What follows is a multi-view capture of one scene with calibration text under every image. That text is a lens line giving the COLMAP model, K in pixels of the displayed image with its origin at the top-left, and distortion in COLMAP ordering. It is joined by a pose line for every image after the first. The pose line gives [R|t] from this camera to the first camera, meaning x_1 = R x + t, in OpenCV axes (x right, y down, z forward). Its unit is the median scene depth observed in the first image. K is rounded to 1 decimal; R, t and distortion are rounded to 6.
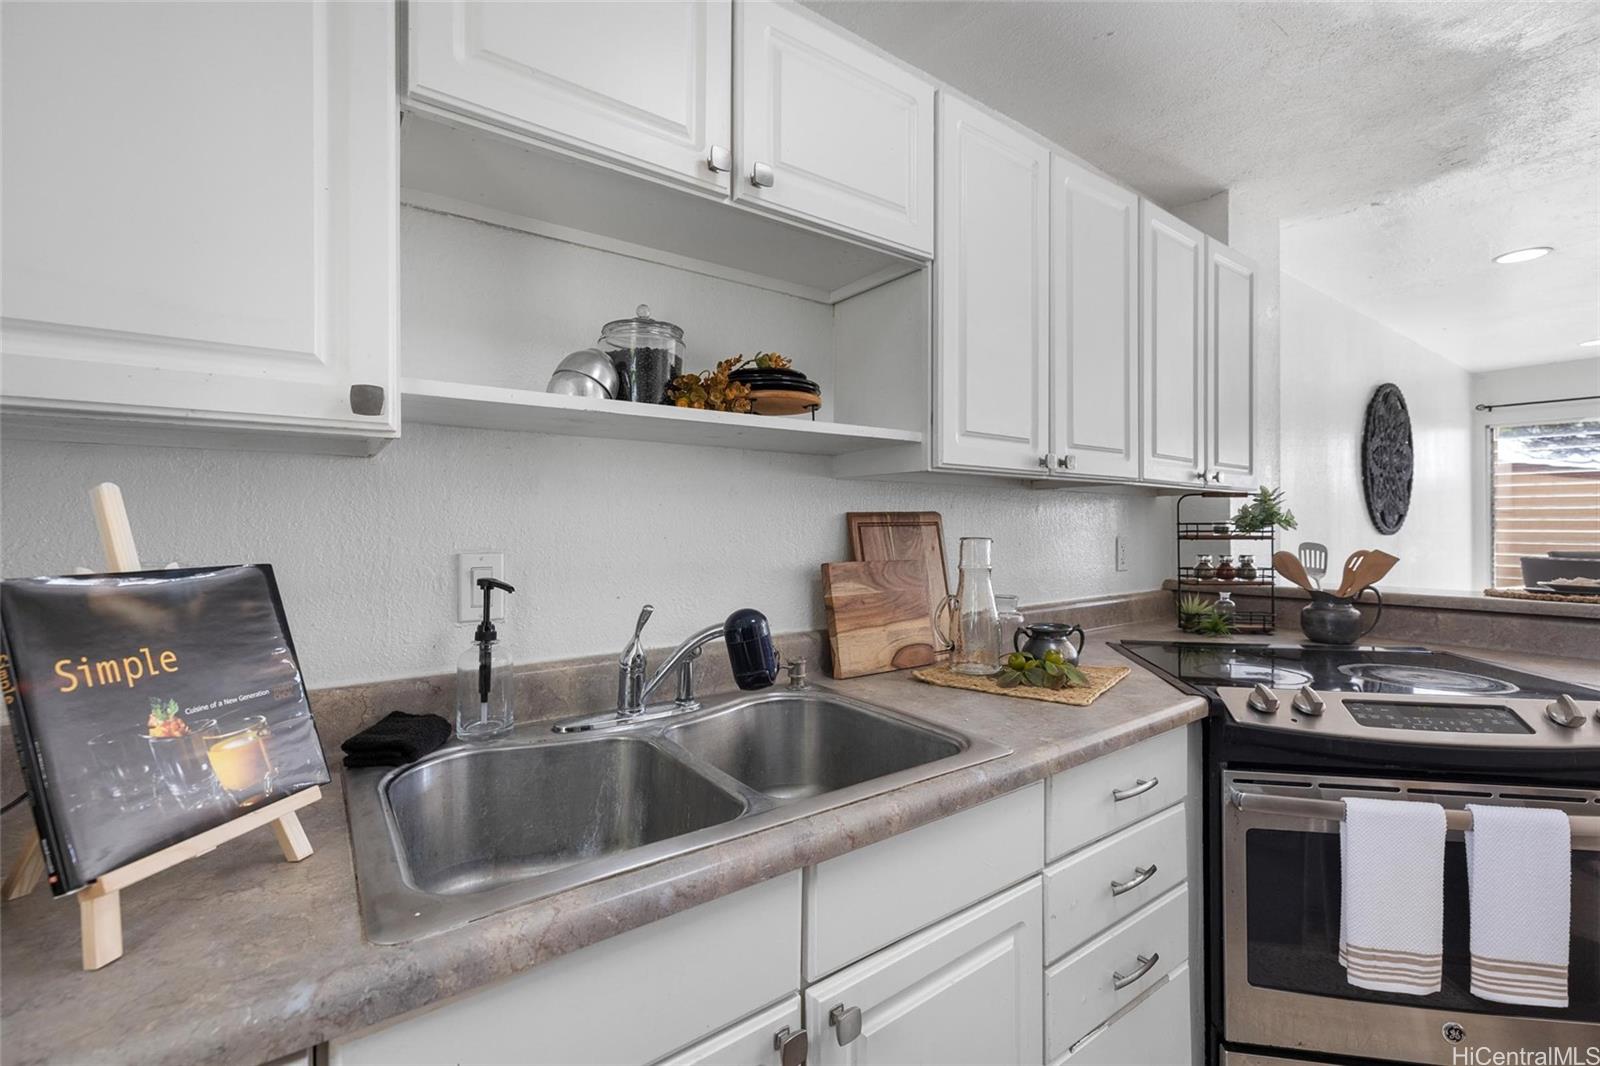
lens RADIAL K [[671.4, 0, 792.2], [0, 671.4, 540.8], [0, 0, 1]] dist [0.001289, 0.000499]
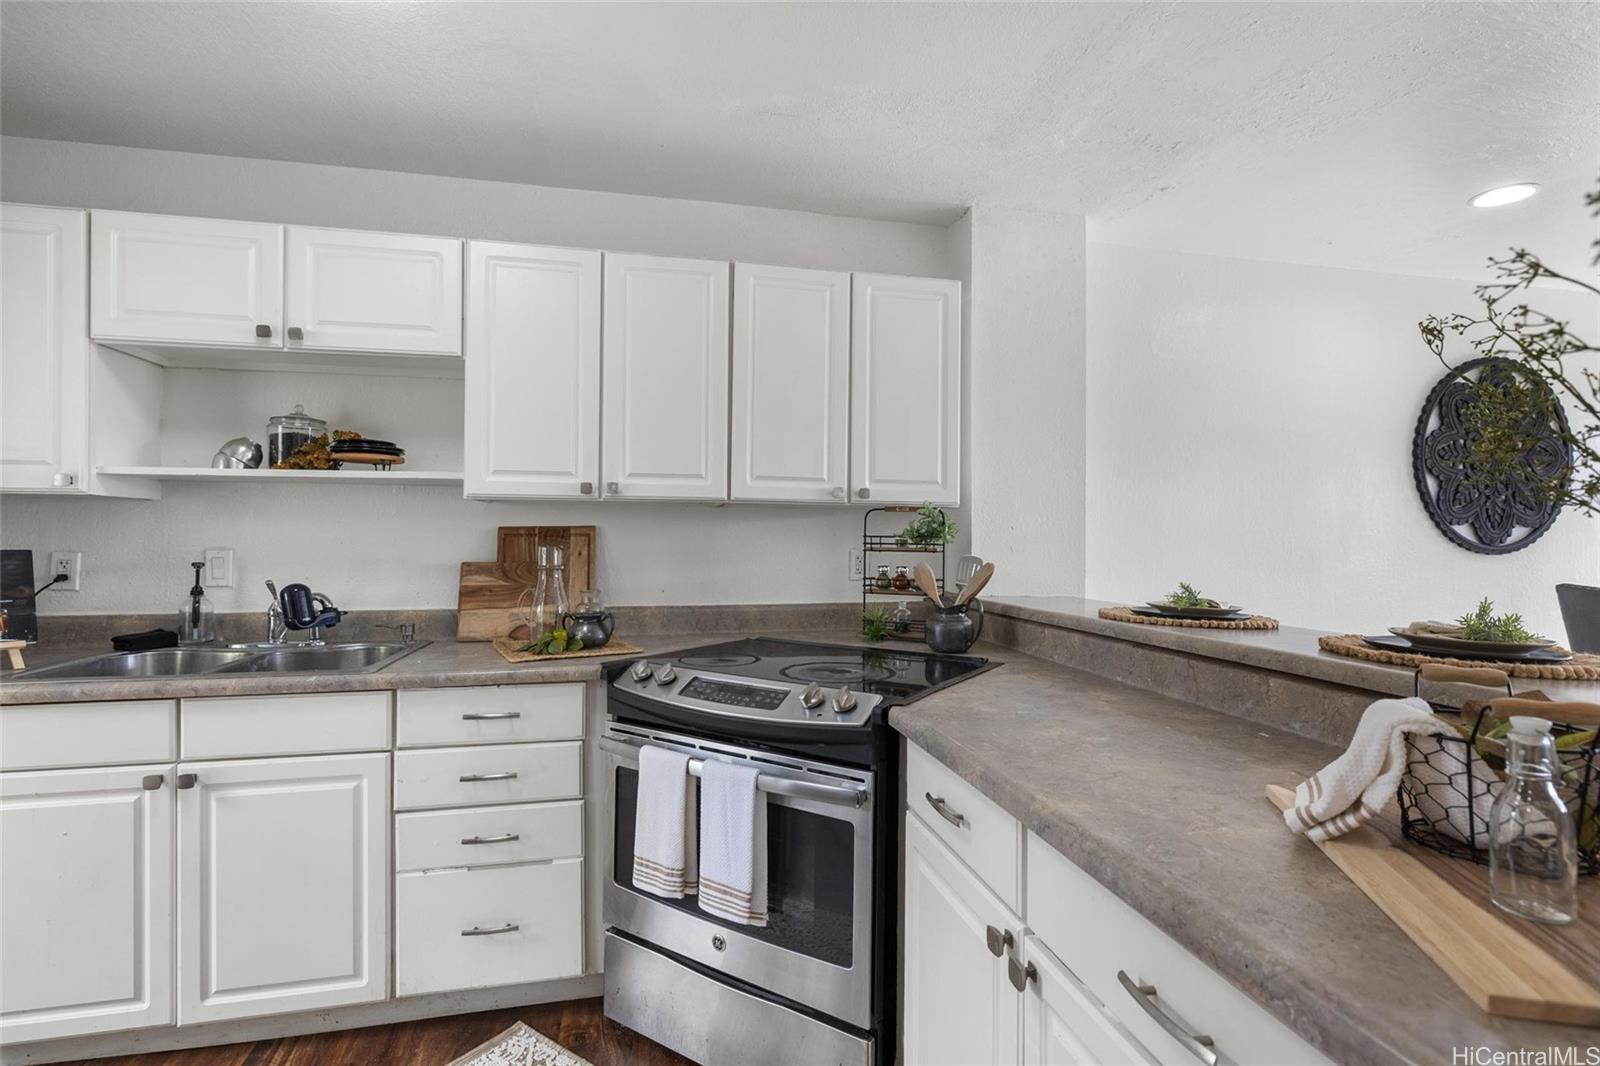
lens RADIAL K [[741.5, 0, 800.0], [0, 741.5, 533.0], [0, 0, 1]] dist [0.000551, 0.000517]
pose [[0.918065, 0.004943, -0.396399, 1.643392], [-0.013099, 0.999754, -0.017871, -0.014269], [0.396213, 0.021599, 0.917905, -0.226267]]
